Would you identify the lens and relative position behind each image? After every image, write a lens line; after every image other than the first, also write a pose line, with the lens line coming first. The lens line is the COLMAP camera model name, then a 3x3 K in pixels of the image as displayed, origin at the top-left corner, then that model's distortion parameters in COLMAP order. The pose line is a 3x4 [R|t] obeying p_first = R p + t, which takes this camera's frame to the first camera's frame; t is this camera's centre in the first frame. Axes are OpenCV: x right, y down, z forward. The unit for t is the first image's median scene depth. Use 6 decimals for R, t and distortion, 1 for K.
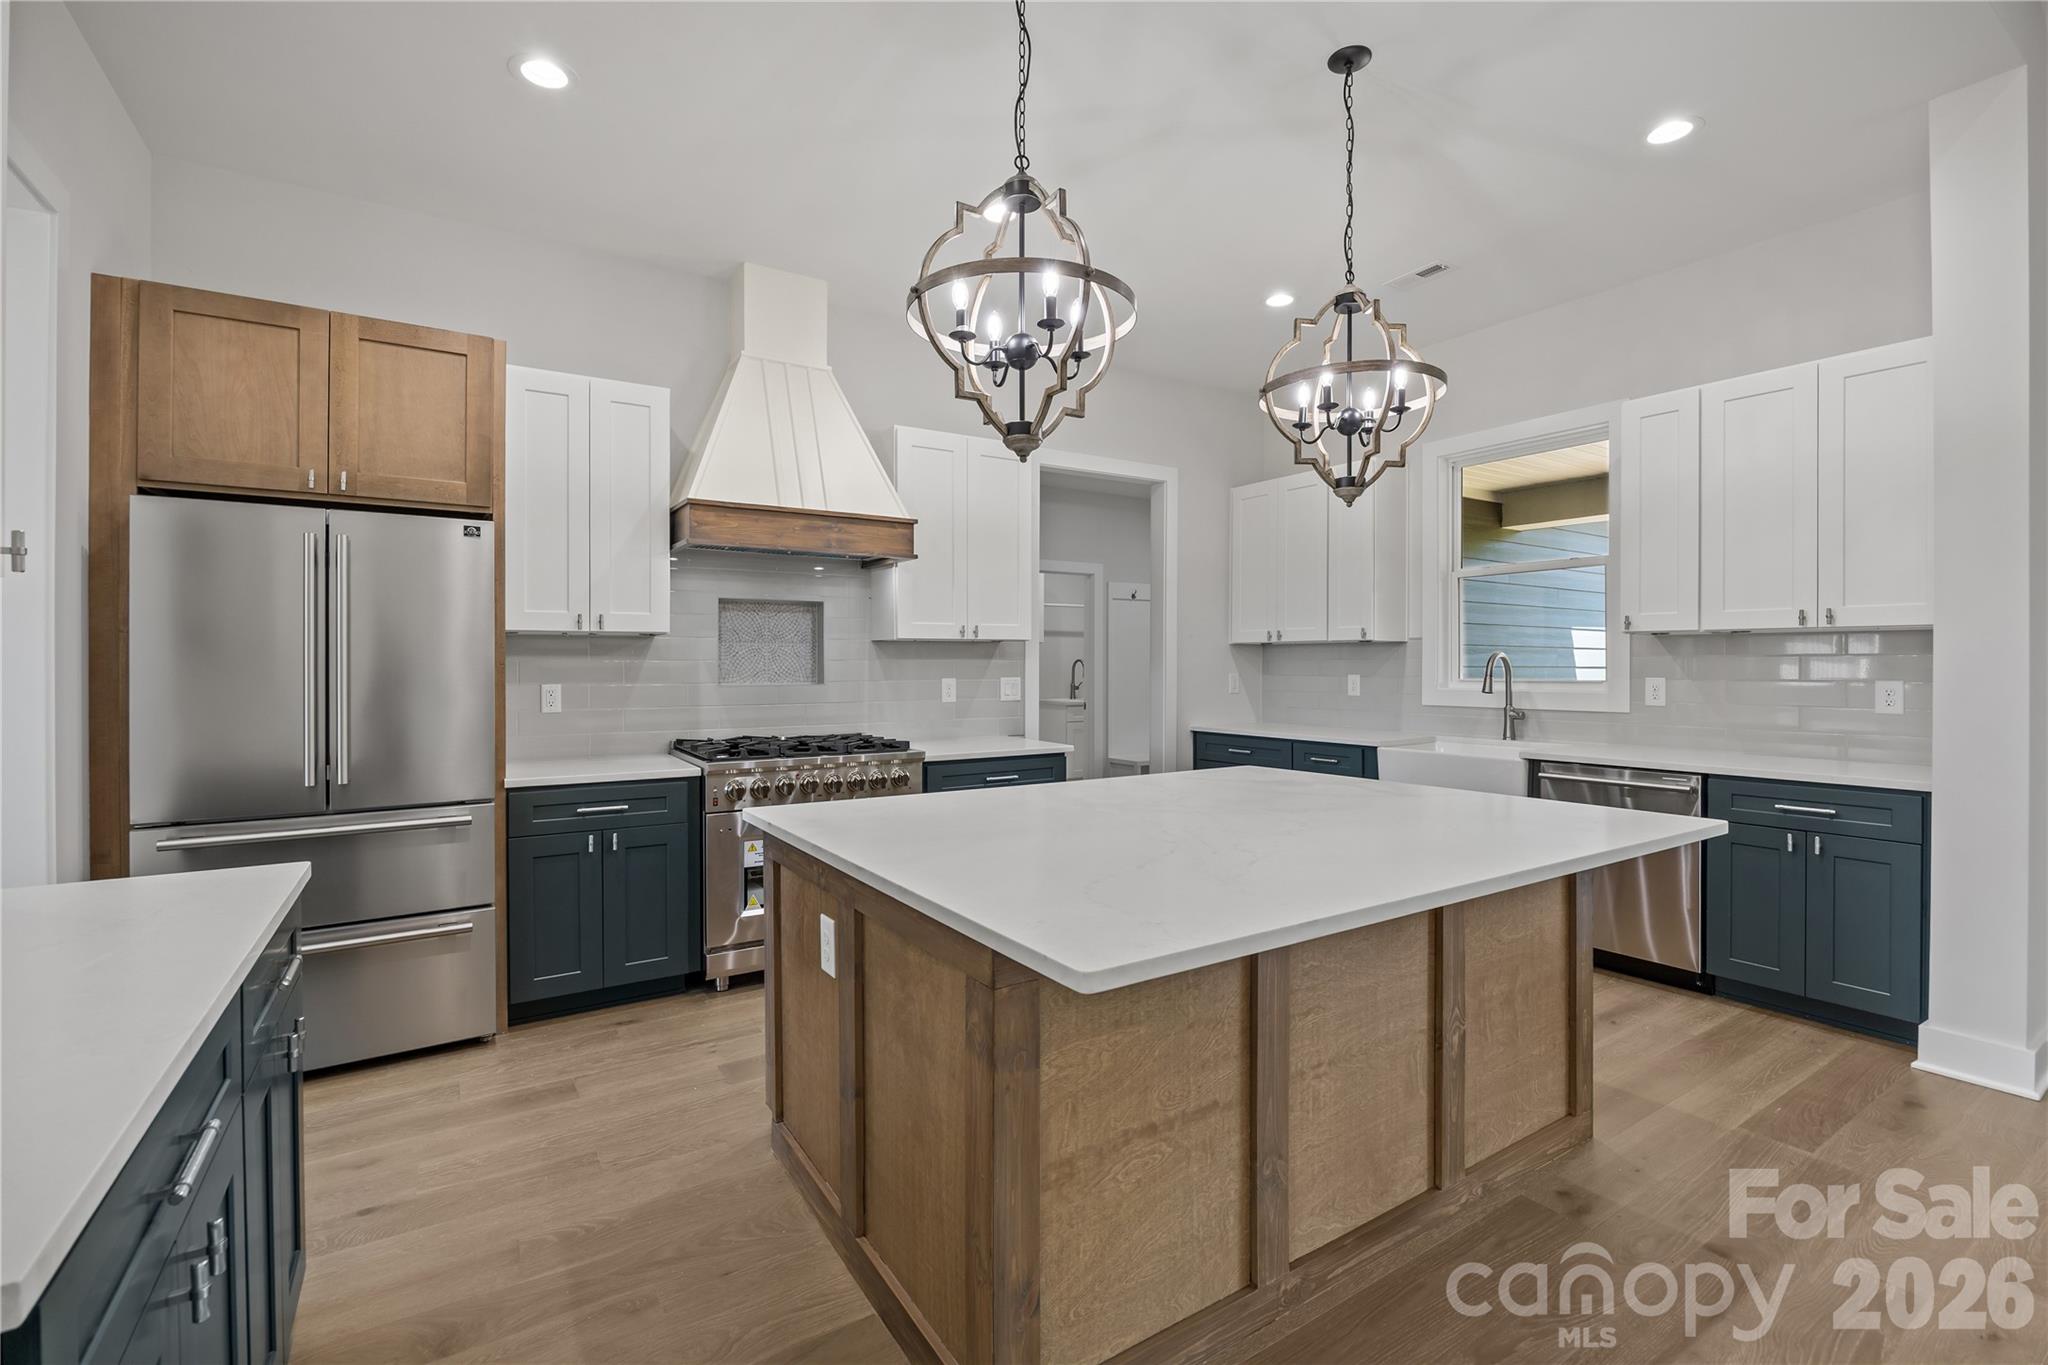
lens RADIAL K [[917.1, 0, 1032.4], [0, 917.1, 661.6], [0, 0, 1]] dist [-0.014508, 0.001626]
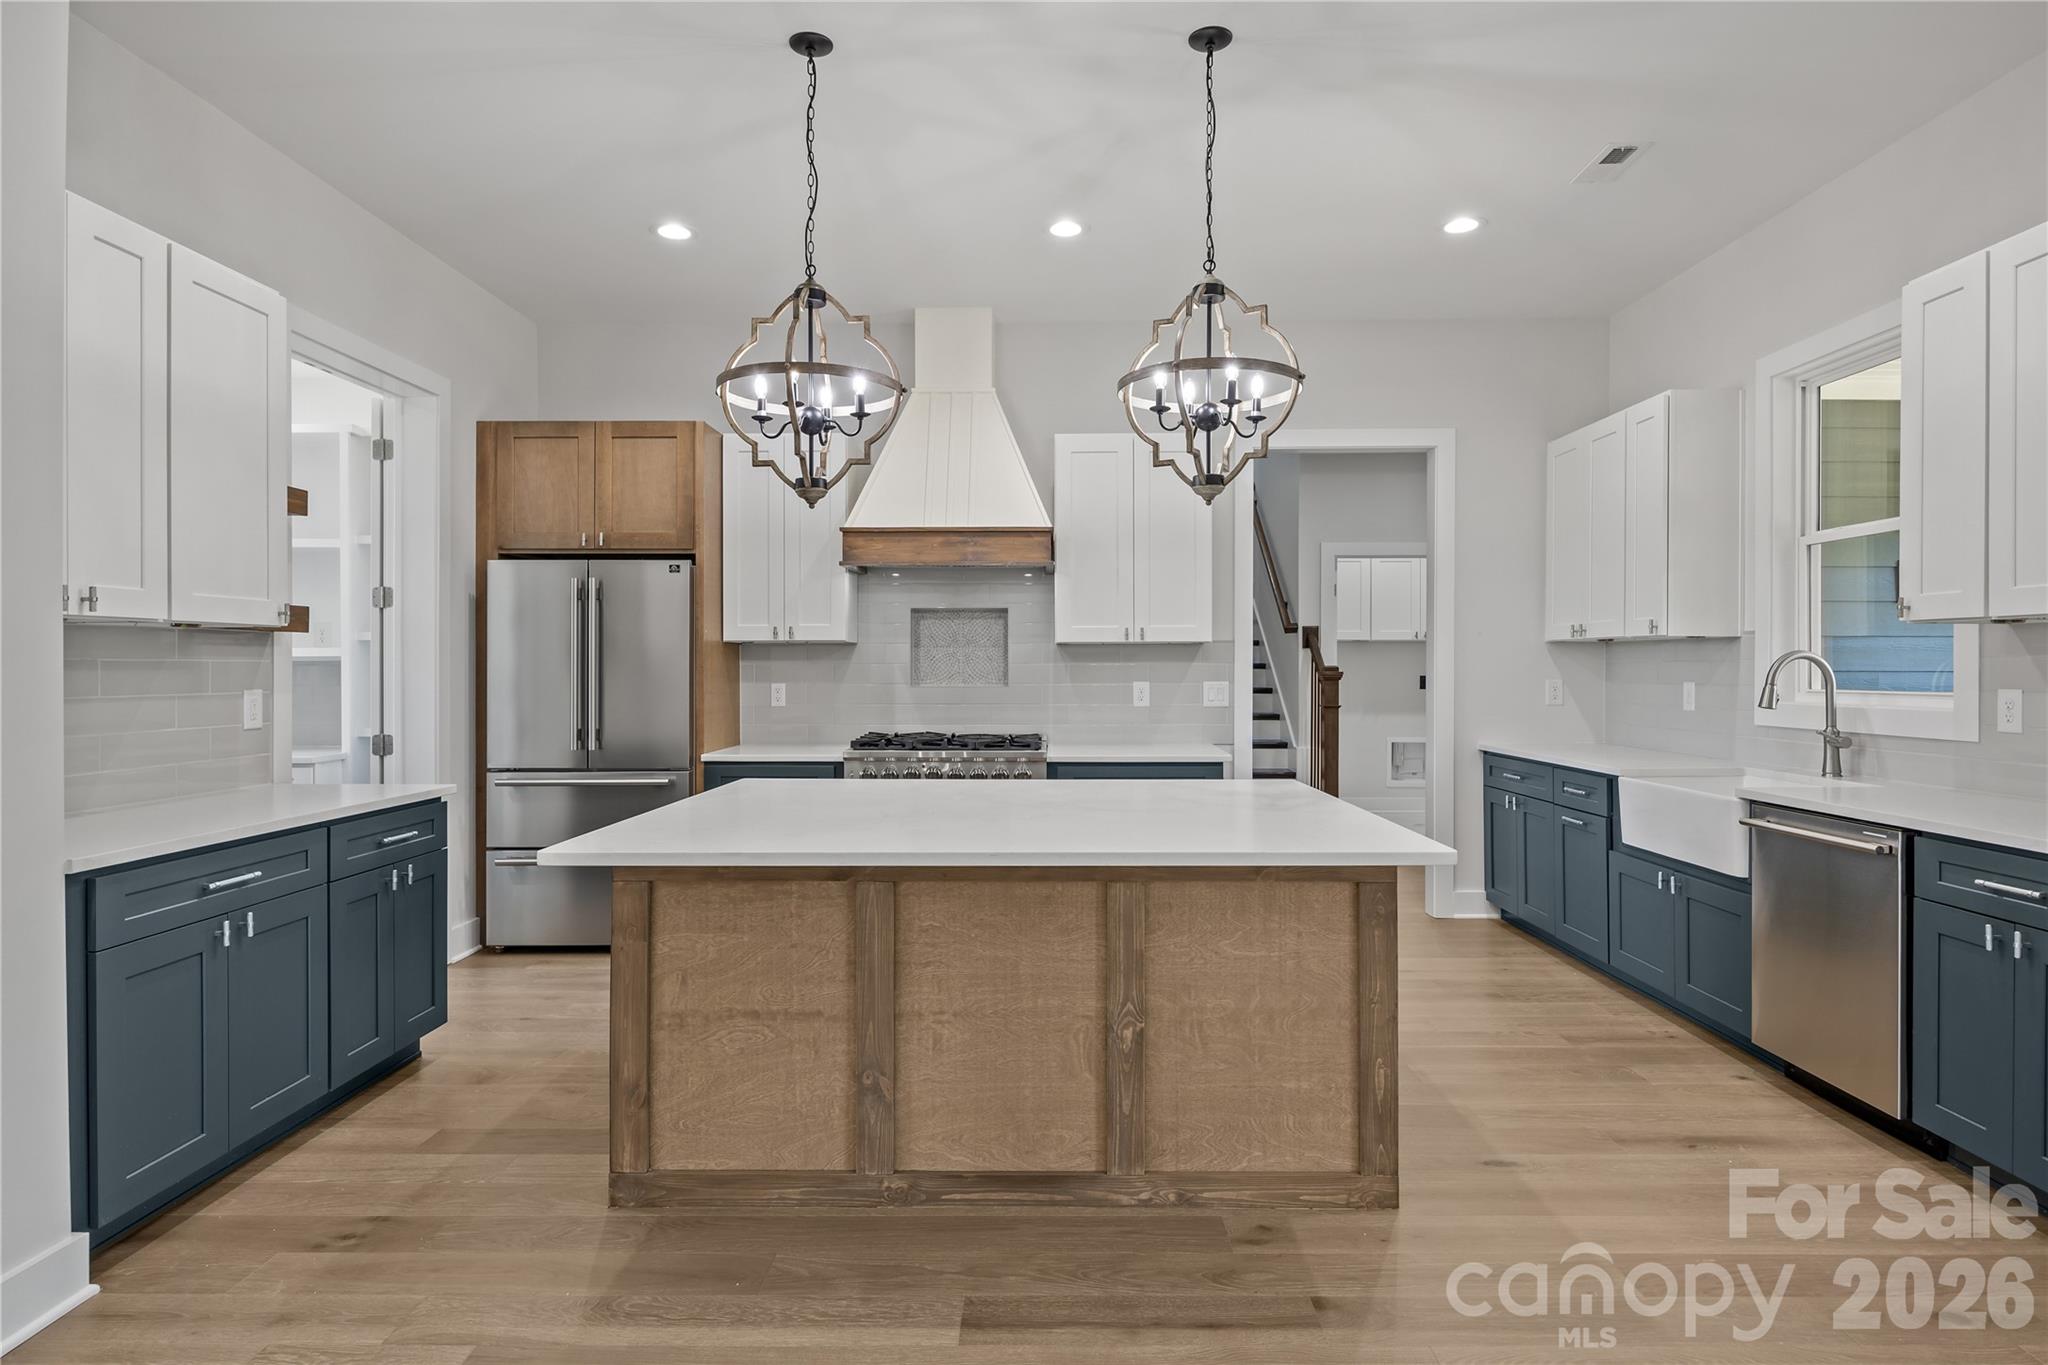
lens RADIAL K [[1117.9, 0, 1028.2], [0, 1117.9, 661.4], [0, 0, 1]] dist [0.001056, -0.002061]
pose [[0.827901, -0.002059, -0.560871, 0.731795], [0.001291, 0.999998, -0.001766, -0.002362], [0.560873, 0.000738, 0.827901, -0.072518]]
